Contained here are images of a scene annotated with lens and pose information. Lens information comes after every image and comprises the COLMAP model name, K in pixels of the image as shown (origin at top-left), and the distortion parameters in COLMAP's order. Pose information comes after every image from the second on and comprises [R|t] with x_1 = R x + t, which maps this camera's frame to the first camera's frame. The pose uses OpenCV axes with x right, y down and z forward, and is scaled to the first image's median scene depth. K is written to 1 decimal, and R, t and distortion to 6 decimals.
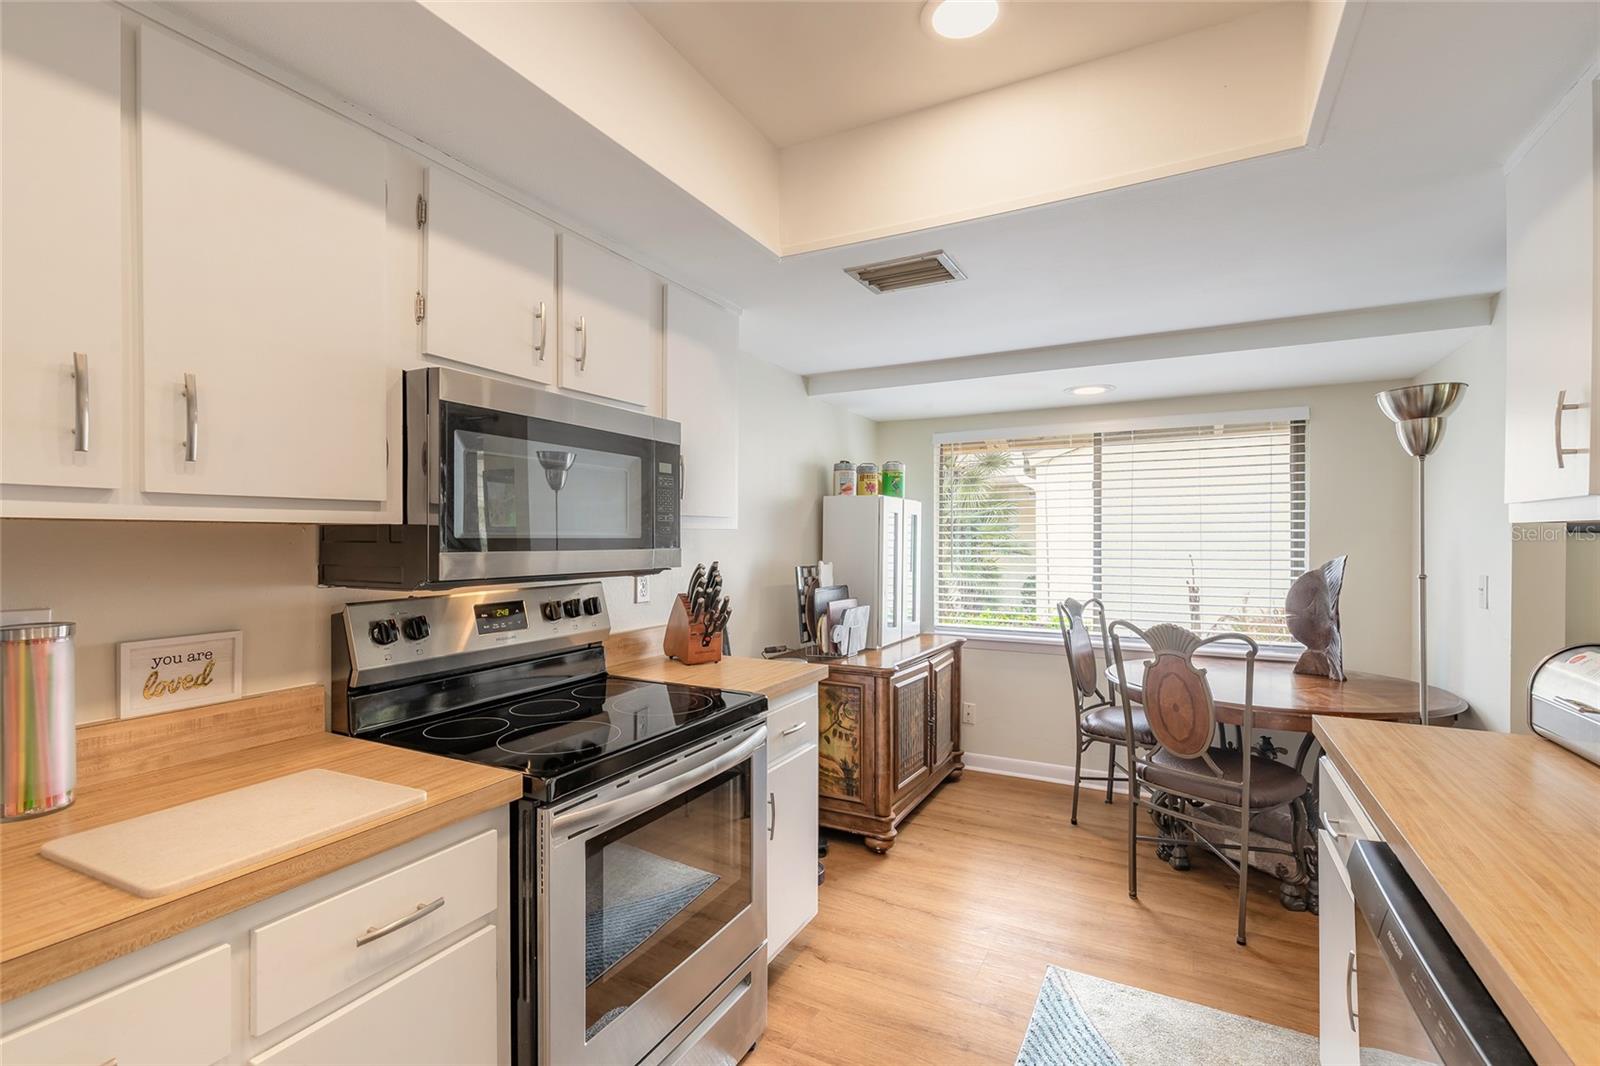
lens RADIAL K [[723.7, 0, 790.1], [0, 723.7, 539.0], [0, 0, 1]] dist [0.001918, -0.000389]
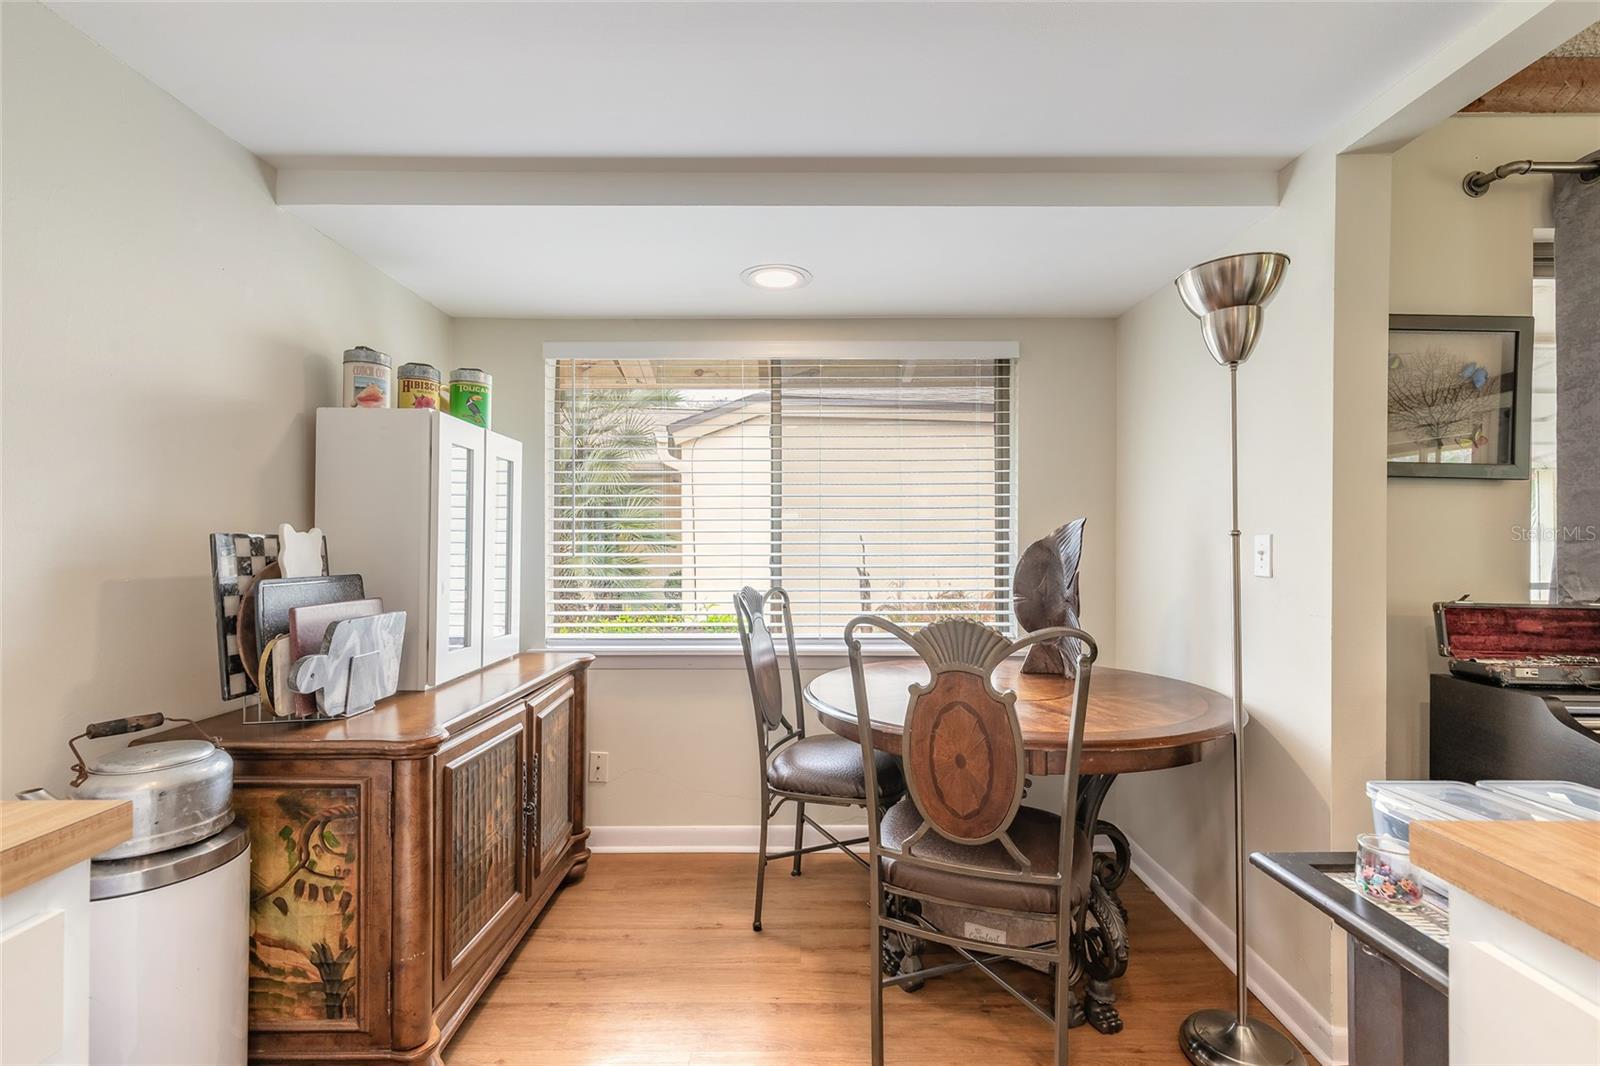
lens RADIAL K [[722.2, 0, 804.3], [0, 722.2, 536.8], [0, 0, 1]] dist [0.005366, -0.000661]
pose [[0.873922, 0.004433, 0.486046, 0.112225], [-0.000307, 0.999963, -0.008568, 0.043990], [-0.486066, 0.007339, 0.873891, 0.414813]]
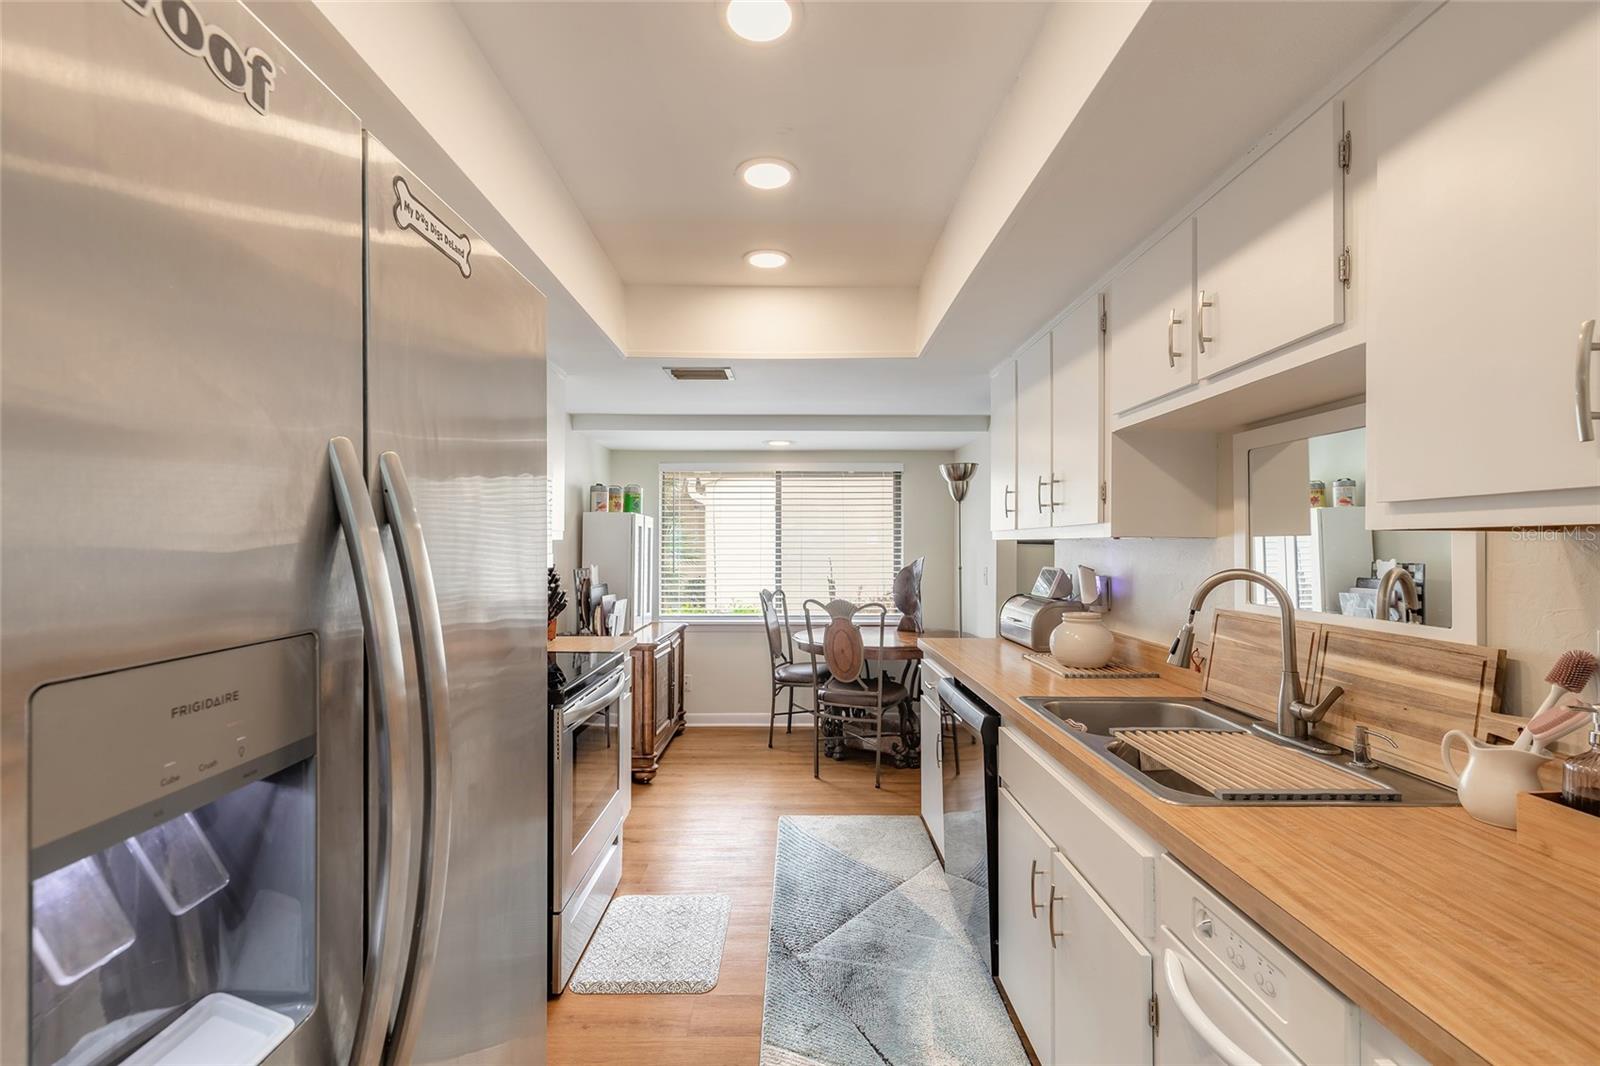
lens RADIAL K [[723.7, 0, 790.1], [0, 723.7, 539.0], [0, 0, 1]] dist [0.001918, -0.000389]
pose [[0.881010, 0.004842, 0.473072, -0.255109], [0.000042, 0.999947, -0.010314, -0.001167], [-0.473097, 0.009106, 0.880963, -0.281247]]
